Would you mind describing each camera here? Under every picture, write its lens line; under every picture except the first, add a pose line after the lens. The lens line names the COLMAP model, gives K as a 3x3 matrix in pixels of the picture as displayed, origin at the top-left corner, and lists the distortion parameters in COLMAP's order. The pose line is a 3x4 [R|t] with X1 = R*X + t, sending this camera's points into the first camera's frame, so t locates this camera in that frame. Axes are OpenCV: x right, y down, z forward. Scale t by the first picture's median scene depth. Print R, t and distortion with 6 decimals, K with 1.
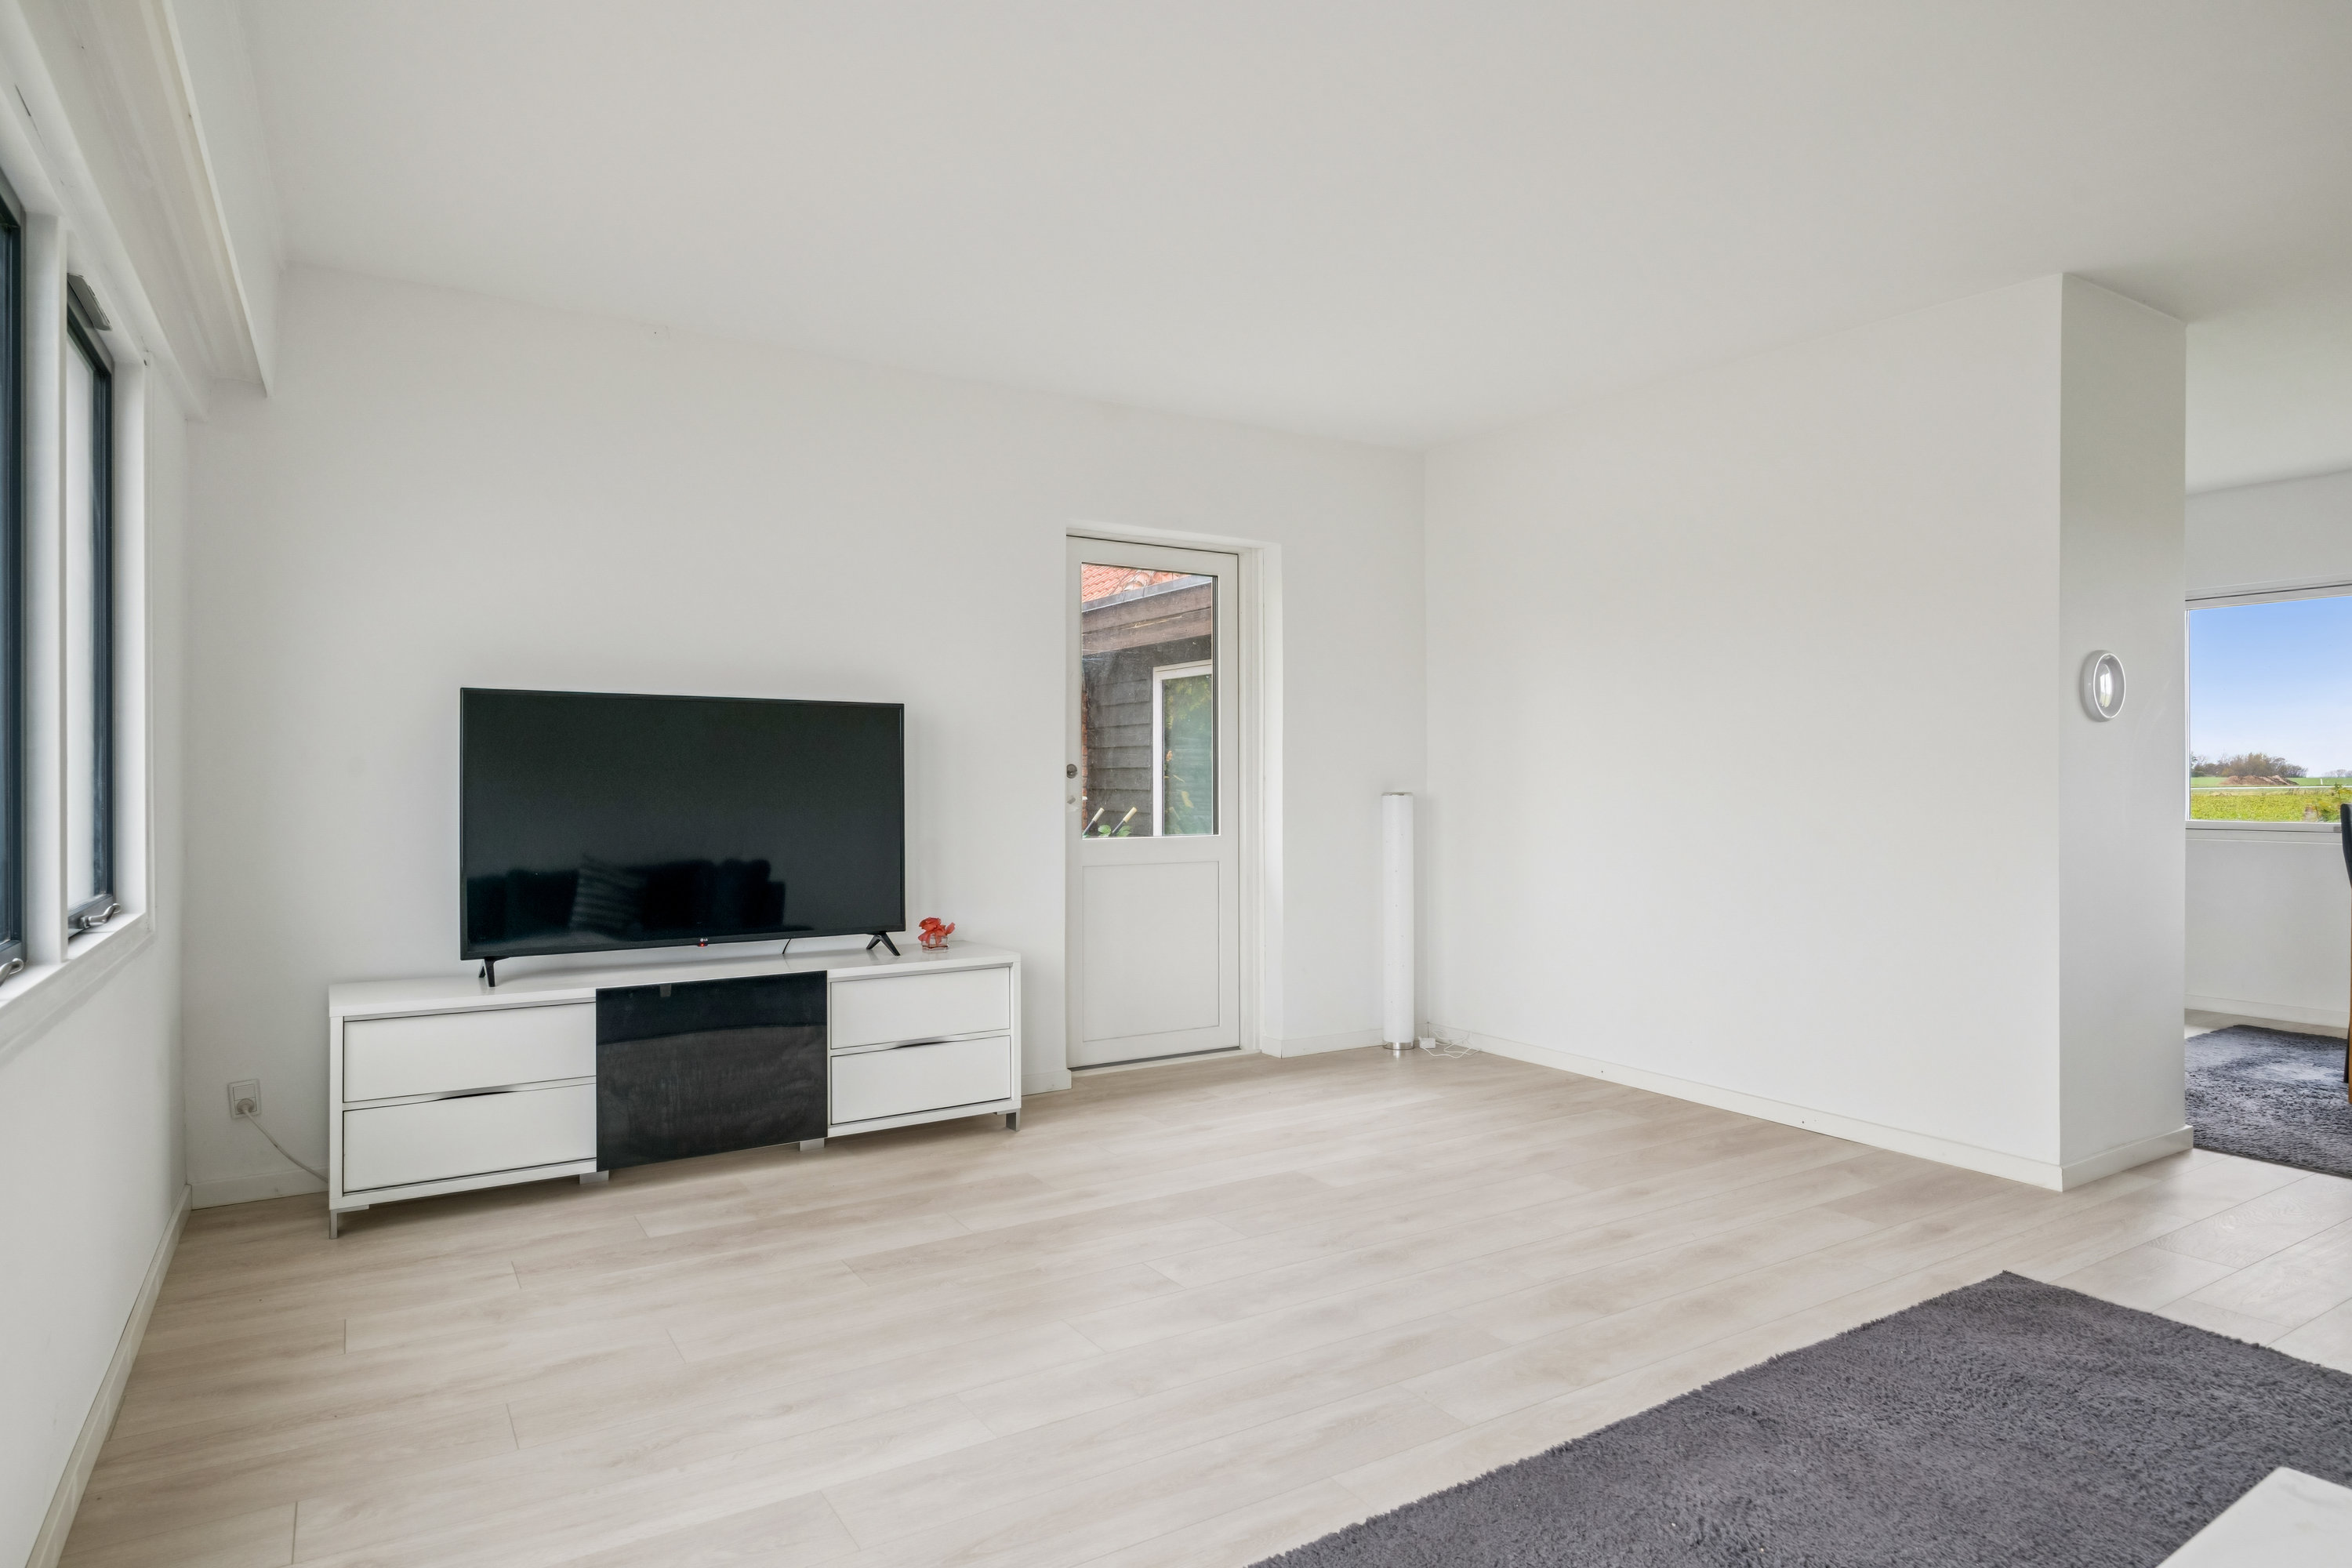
lens RADIAL K [[1344.2, 0, 1189.7], [0, 1344.2, 788.8], [0, 0, 1]] dist [-0.000867, -0.000049]
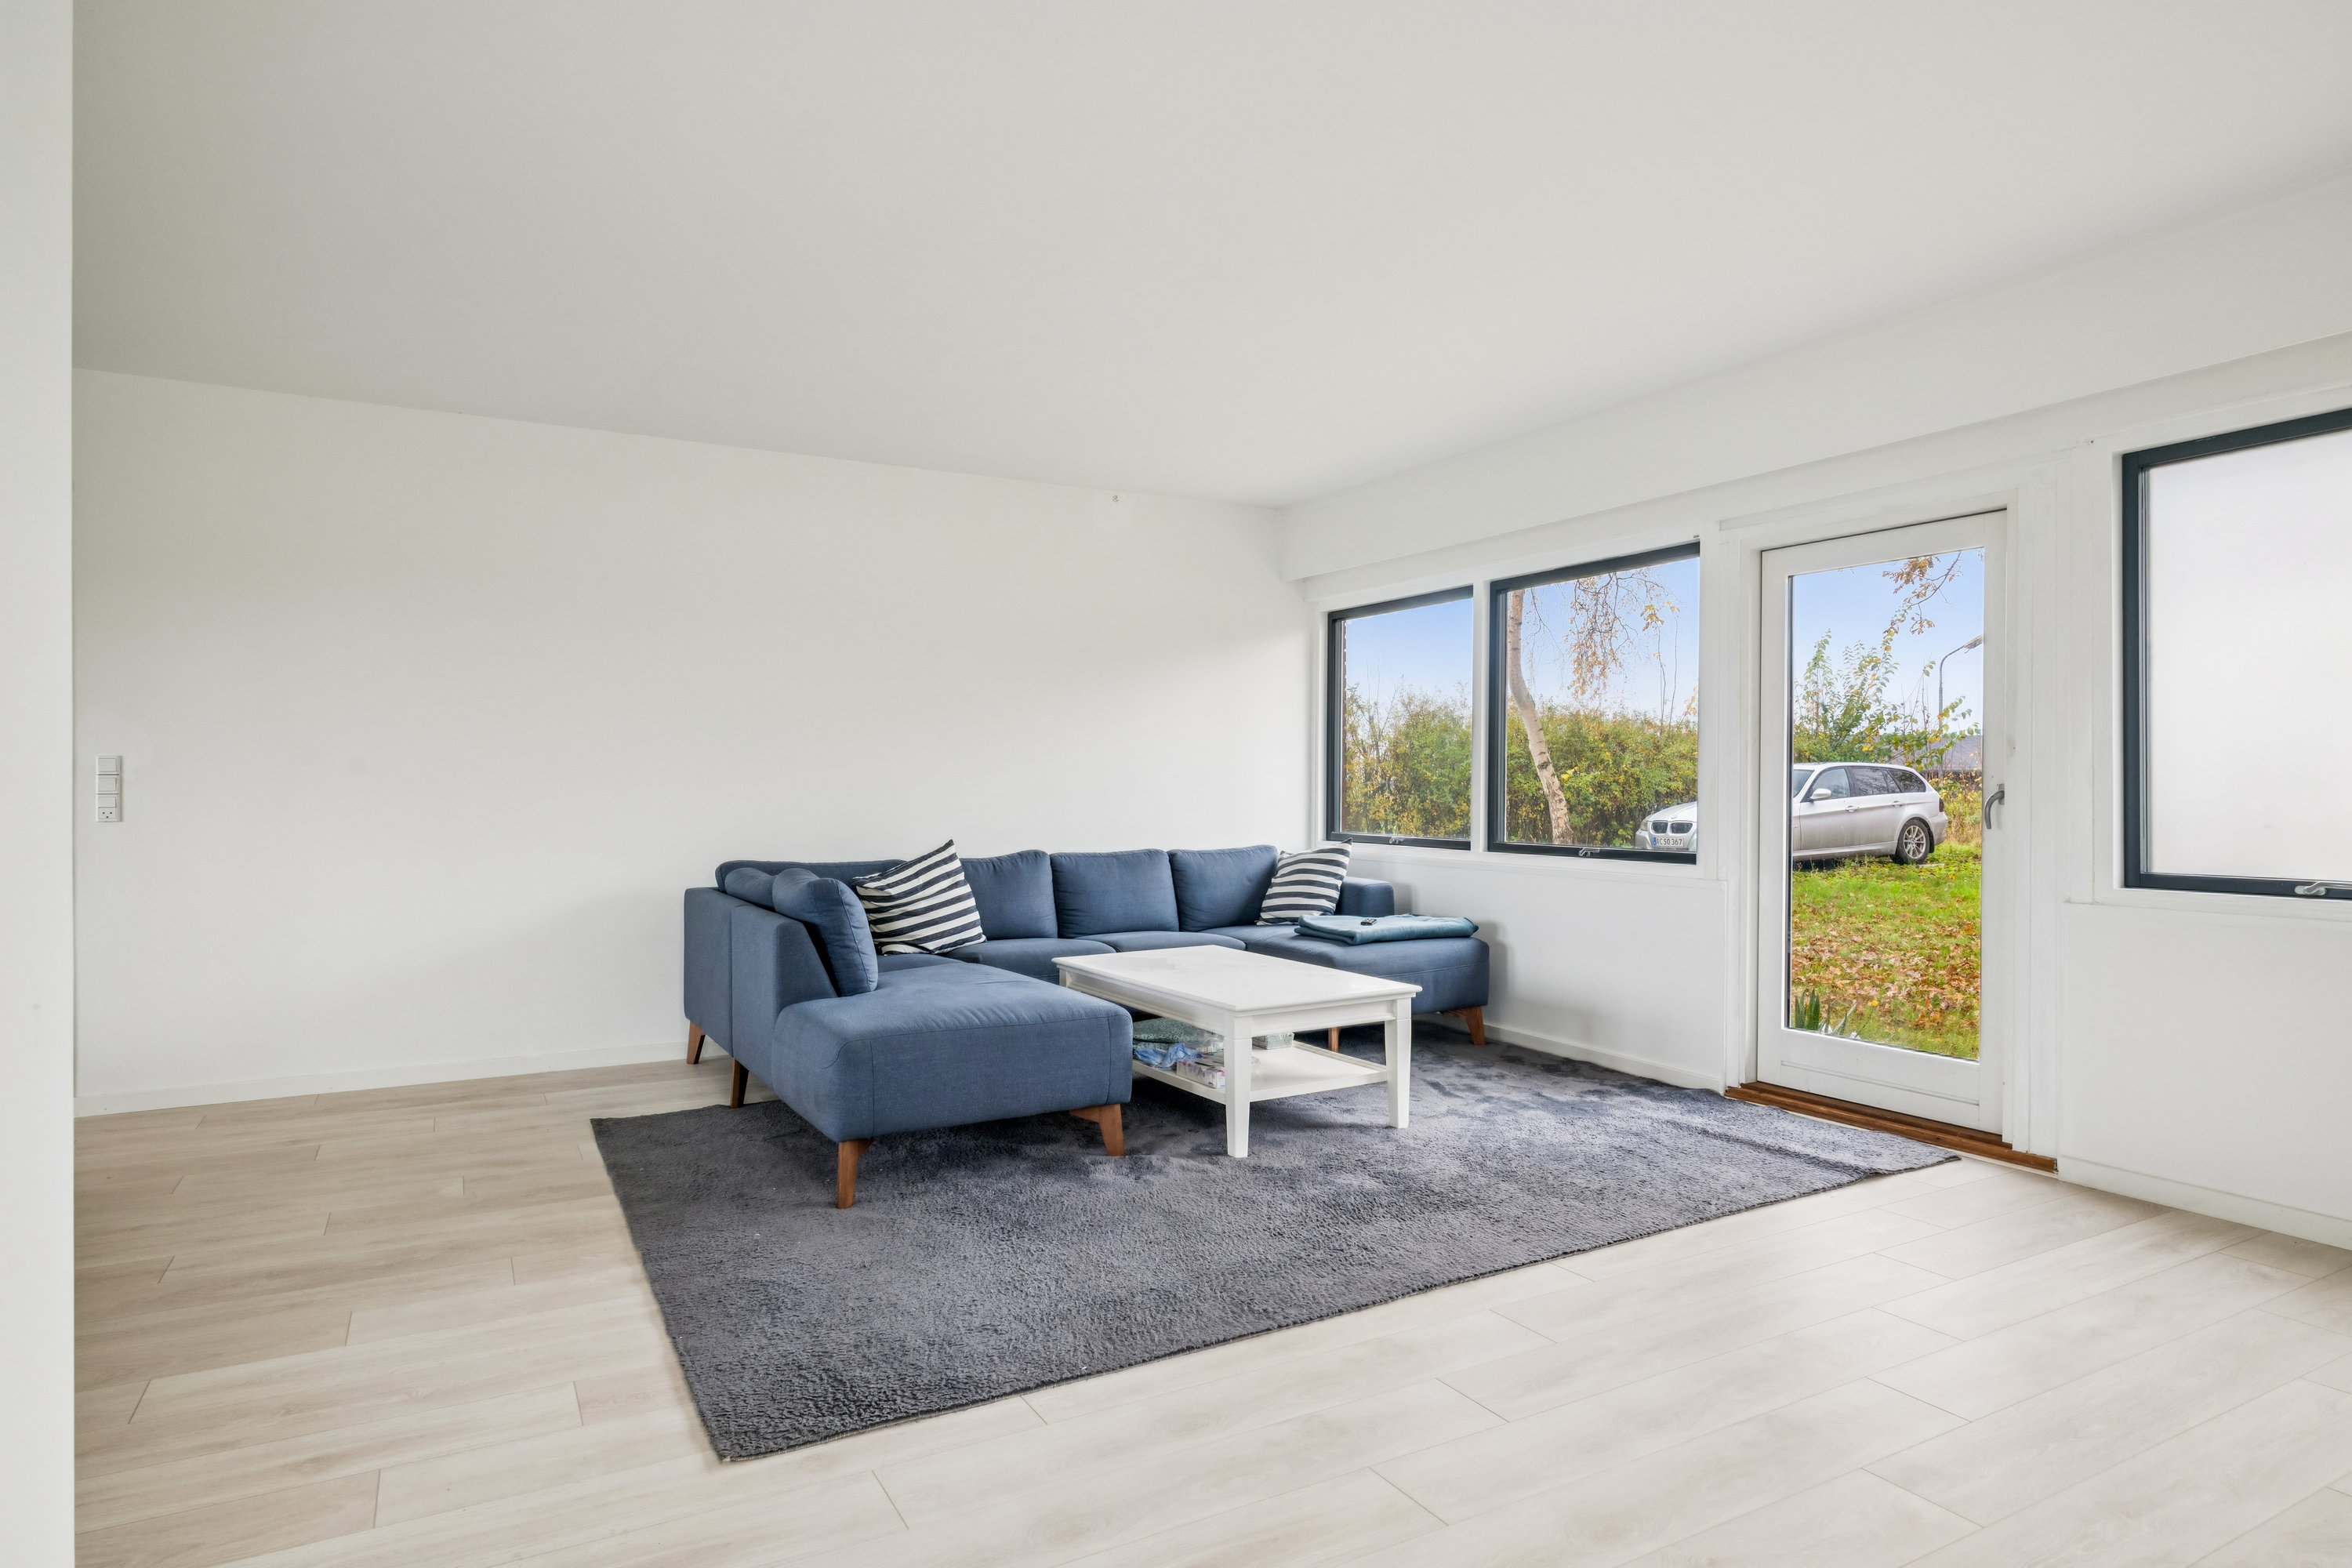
lens RADIAL K [[1314.1, 0, 1176.0], [0, 1314.1, 784.0], [0, 0, 1]] dist [-0.000896, 0.001279]
pose [[-0.997506, 0.004984, 0.070404, 0.265903], [0.005106, 0.999986, 0.001543, -0.006486], [-0.070395, 0.001899, -0.997517, 1.446444]]
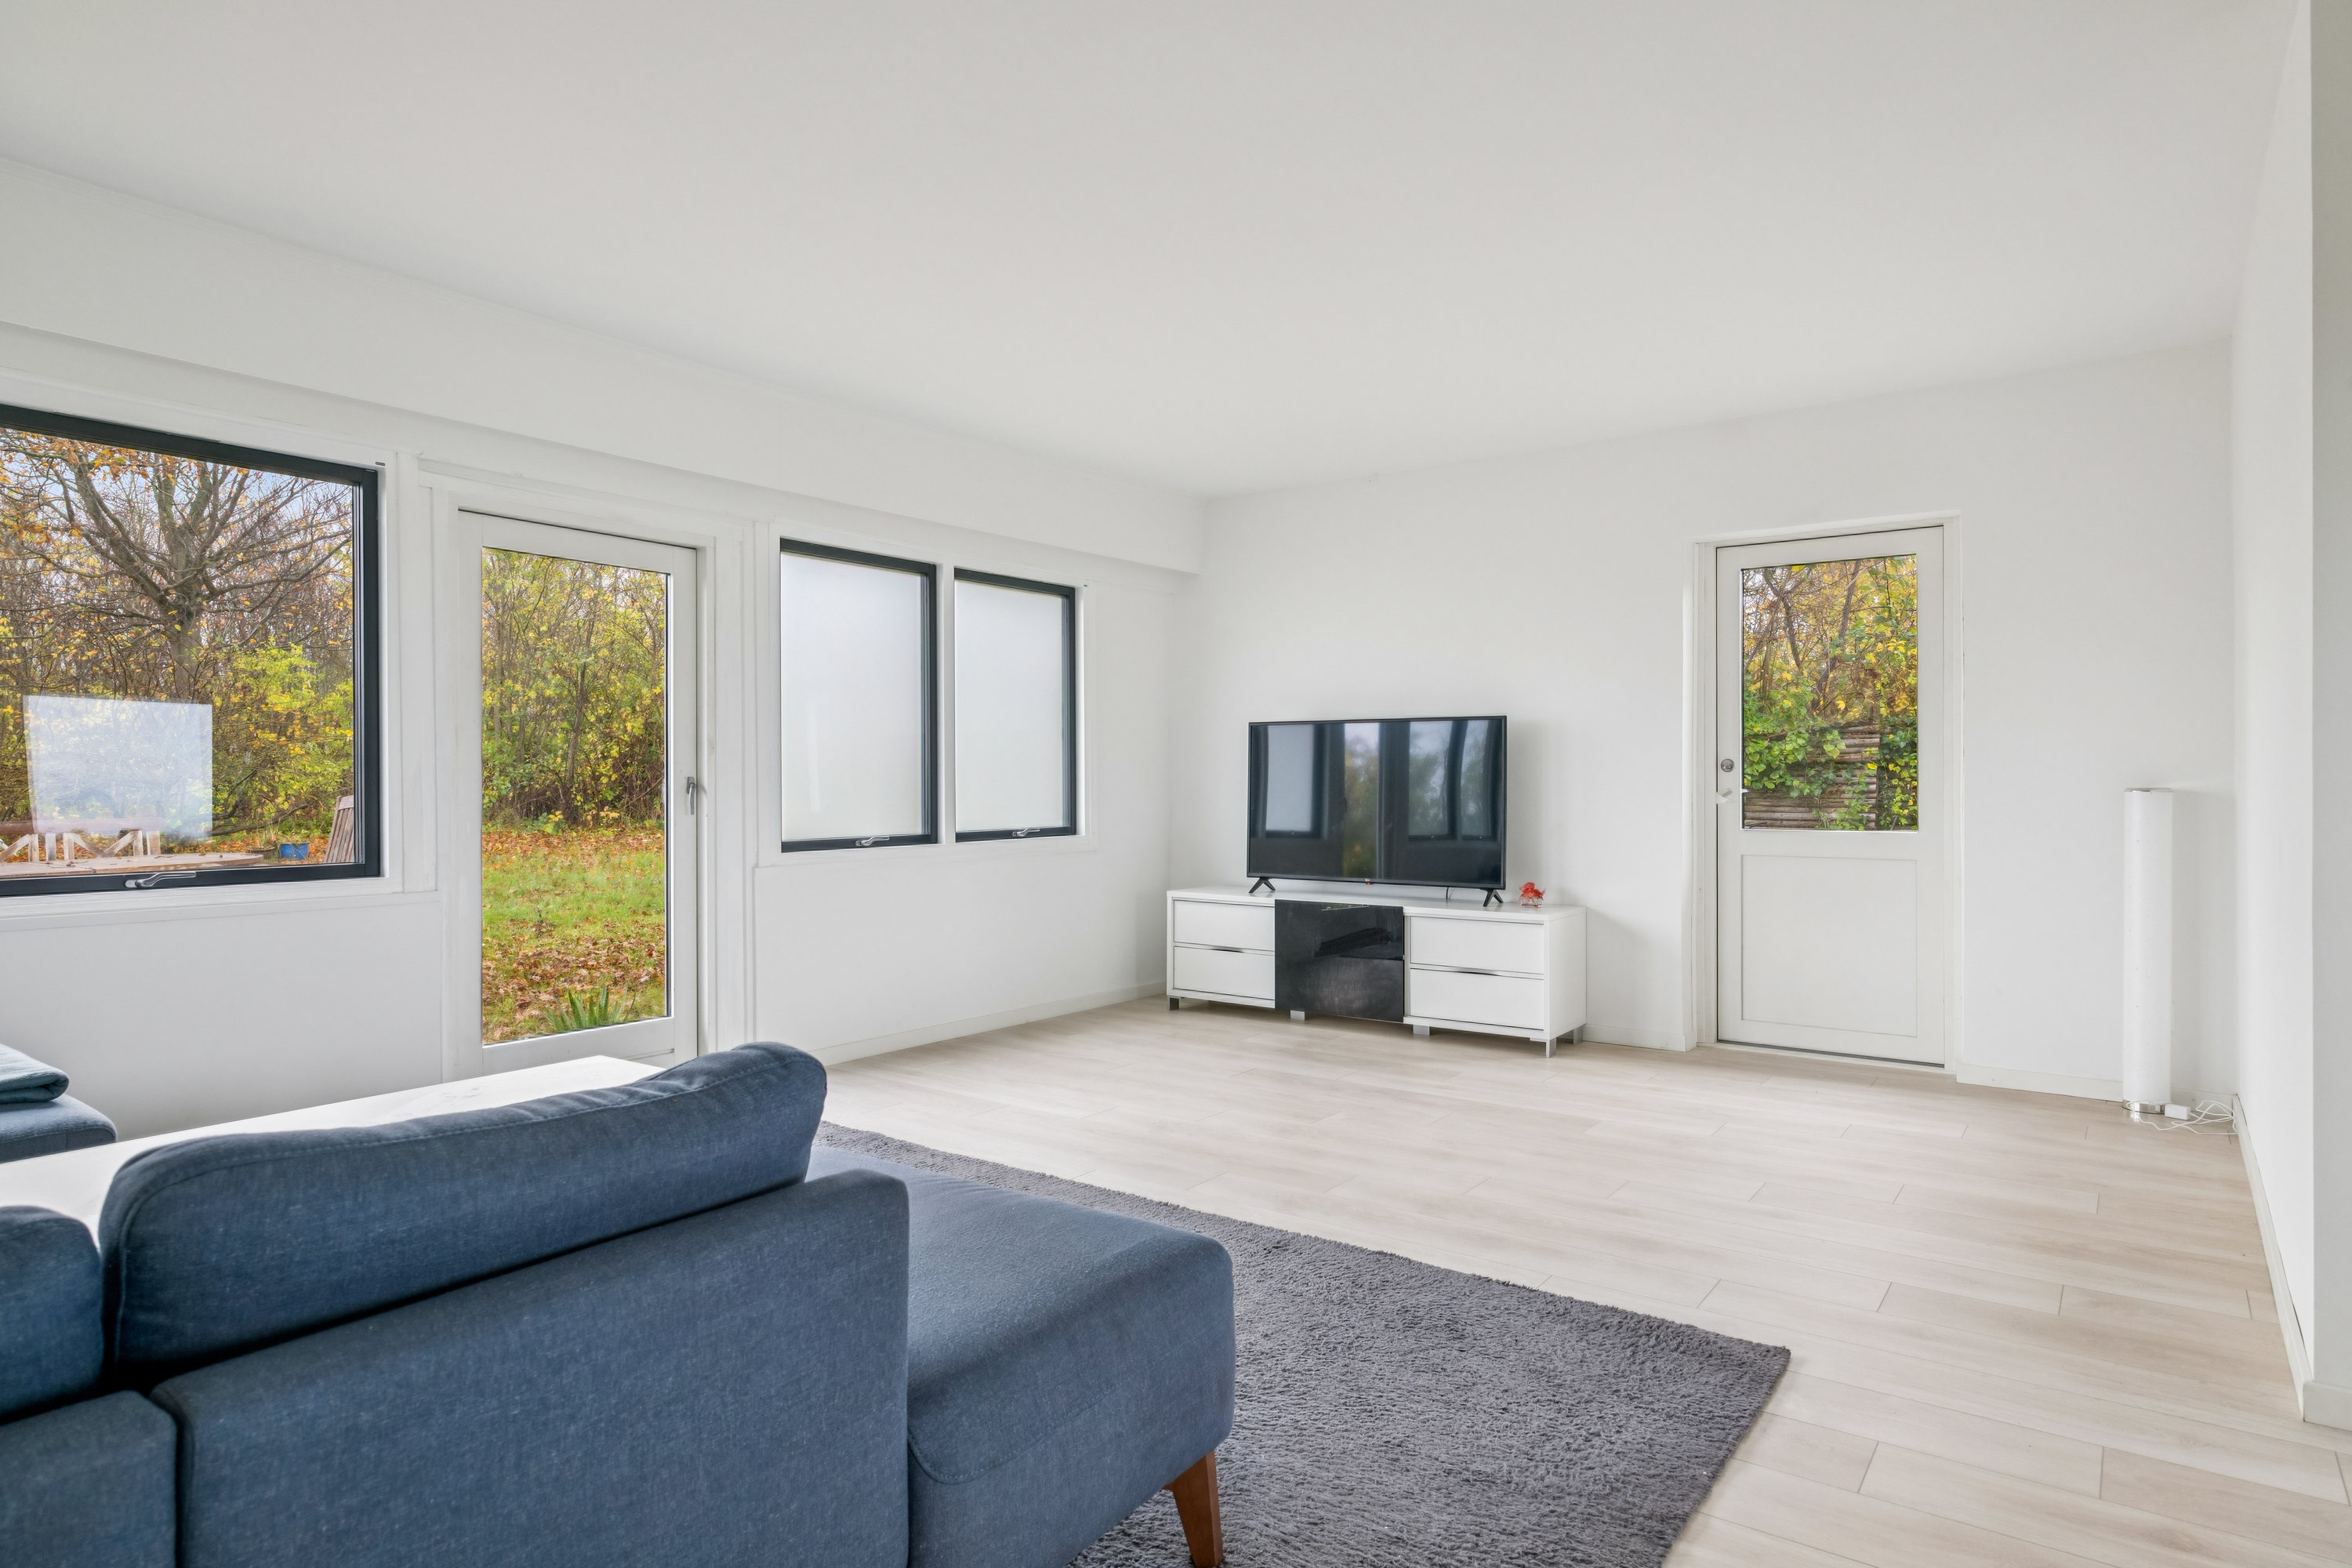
lens RADIAL K [[1330.2, 0, 1183.3], [0, 1330.2, 746.2], [0, 0, 1]] dist [-0.002472, 0.000869]
pose [[0.360168, -0.023661, -0.932587, 1.078704], [-0.004644, 0.999620, -0.027155, 0.001441], [0.932876, 0.014111, 0.359921, 0.283835]]
